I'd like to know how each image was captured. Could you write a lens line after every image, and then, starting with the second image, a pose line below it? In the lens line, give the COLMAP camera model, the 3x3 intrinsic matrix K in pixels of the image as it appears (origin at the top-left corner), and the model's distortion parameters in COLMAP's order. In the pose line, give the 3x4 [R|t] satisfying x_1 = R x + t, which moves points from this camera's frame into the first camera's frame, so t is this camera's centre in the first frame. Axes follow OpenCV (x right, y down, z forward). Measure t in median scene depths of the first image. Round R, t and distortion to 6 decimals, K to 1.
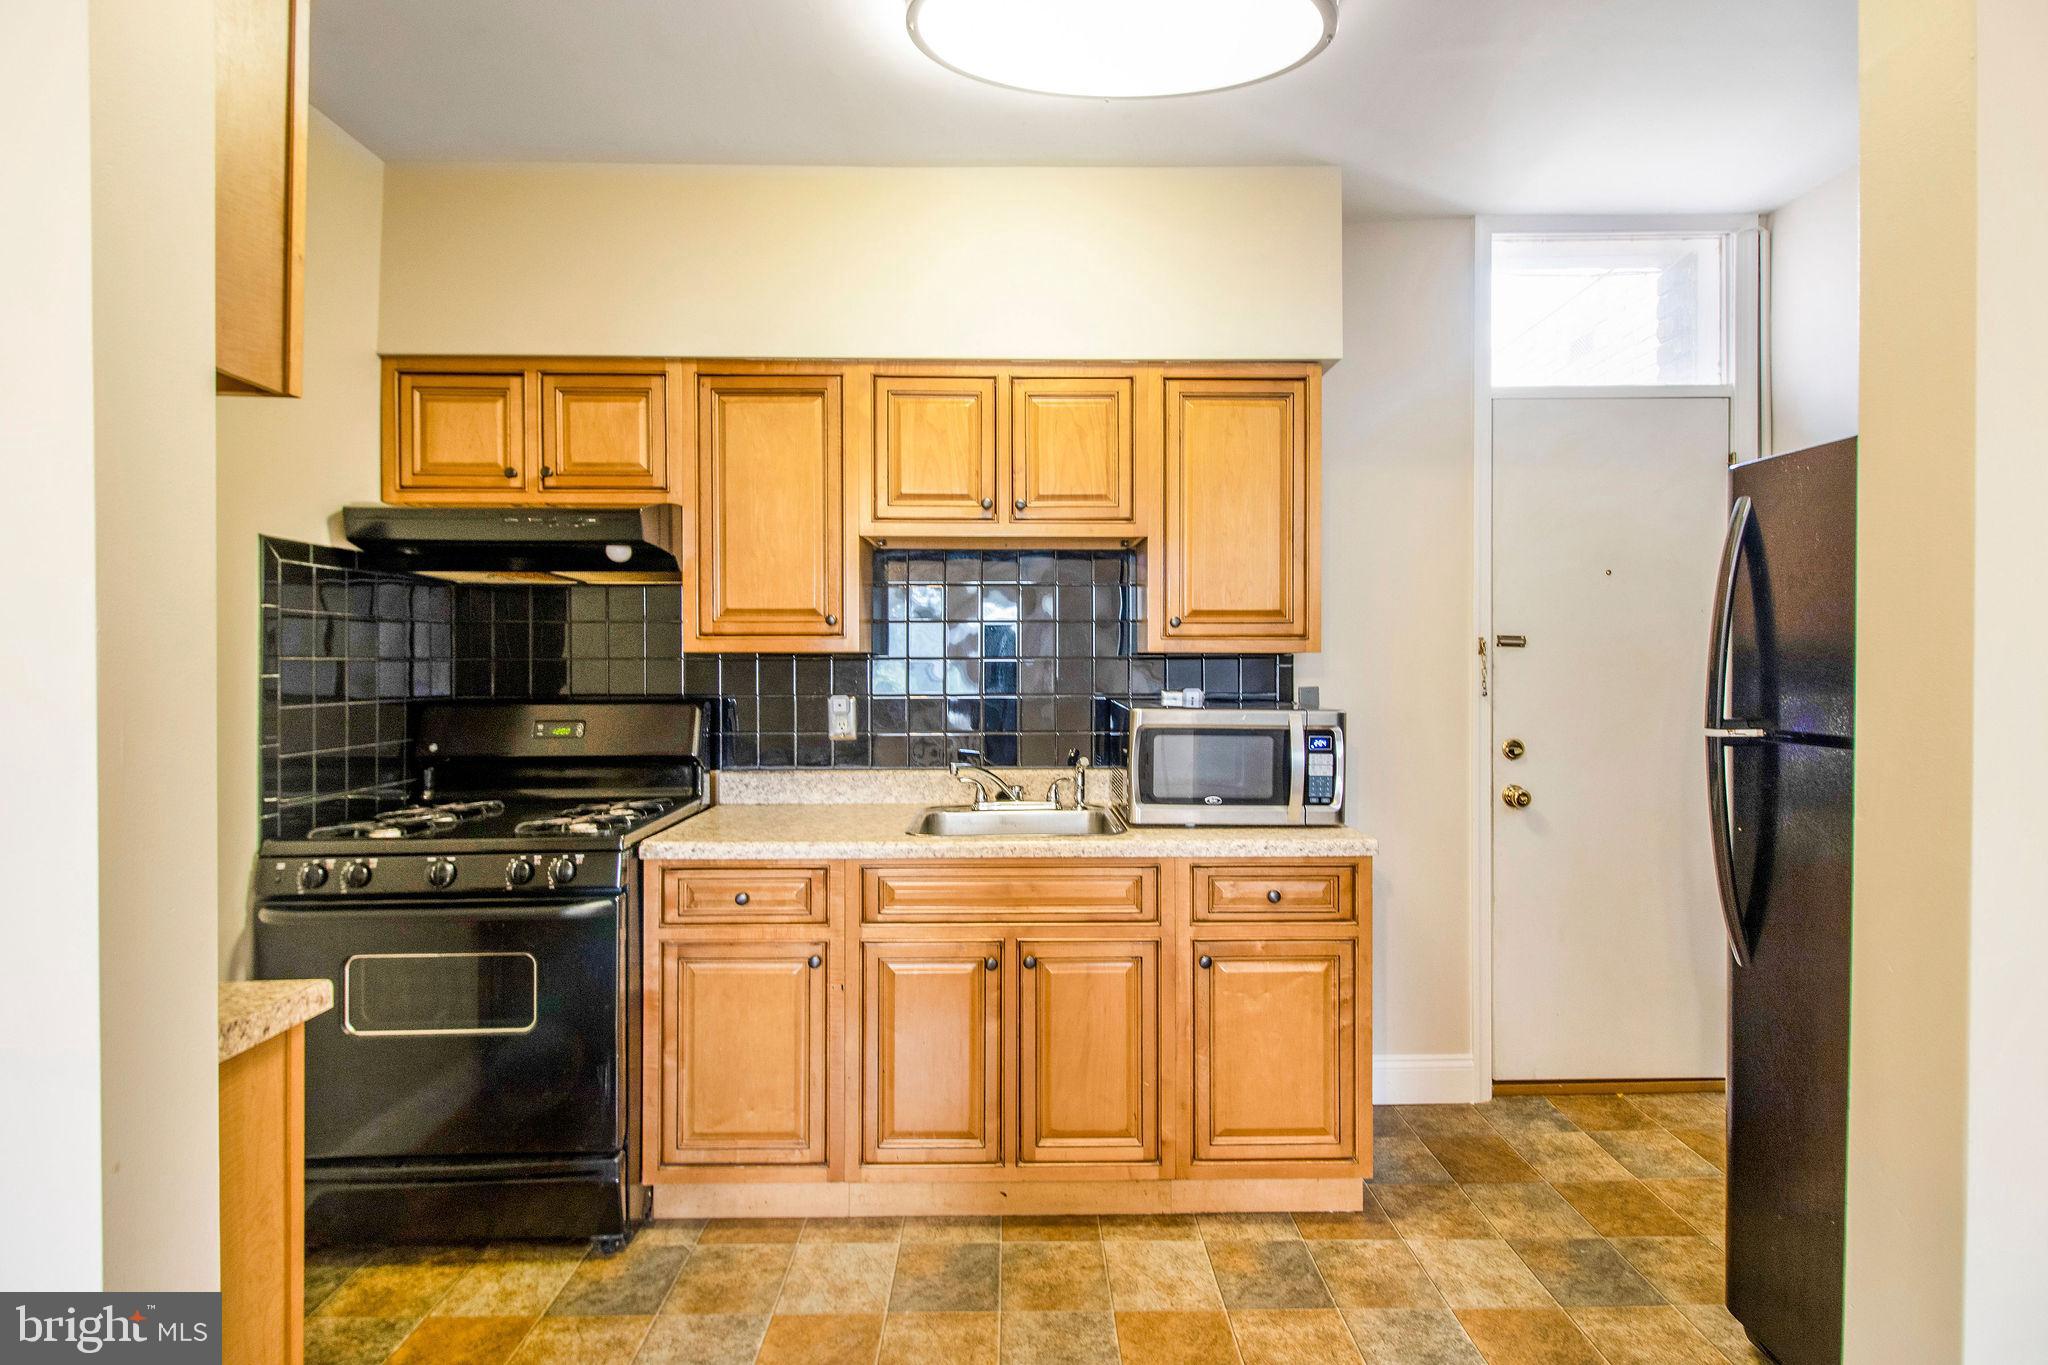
lens RADIAL K [[958.8, 0, 1024.0], [0, 958.8, 682.5], [0, 0, 1]] dist [-0.001483, -0.000409]
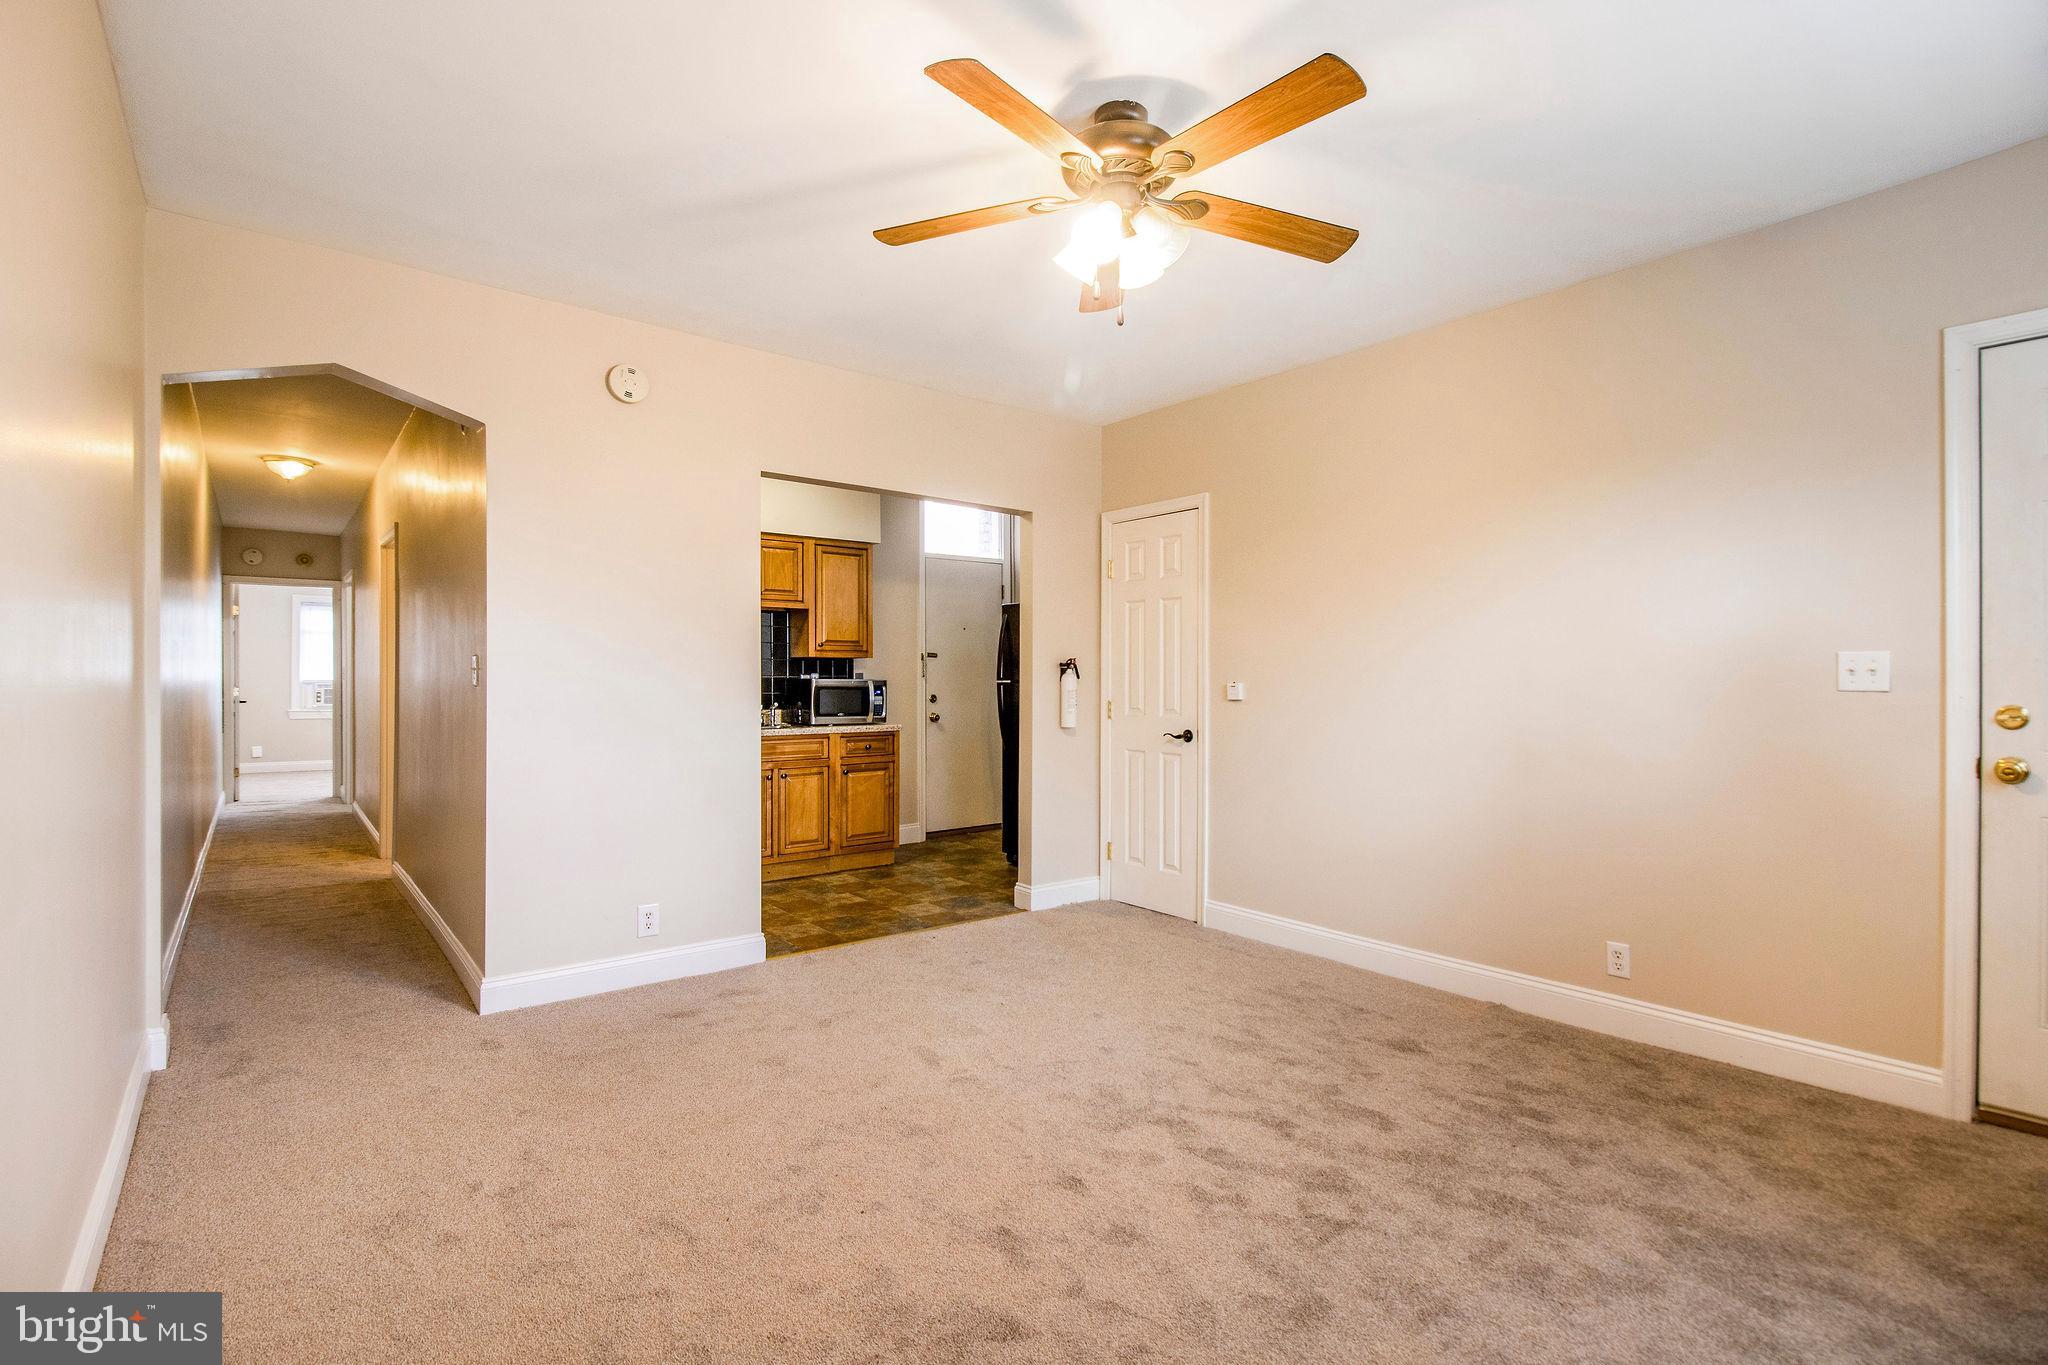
lens RADIAL K [[958.8, 0, 1024.0], [0, 958.8, 682.5], [0, 0, 1]] dist [-0.001483, -0.000409]
pose [[0.792372, 0.003939, 0.610026, -0.931717], [0.004486, 0.999914, -0.012284, 0.067484], [-0.610022, 0.012469, 0.792286, -1.269598]]
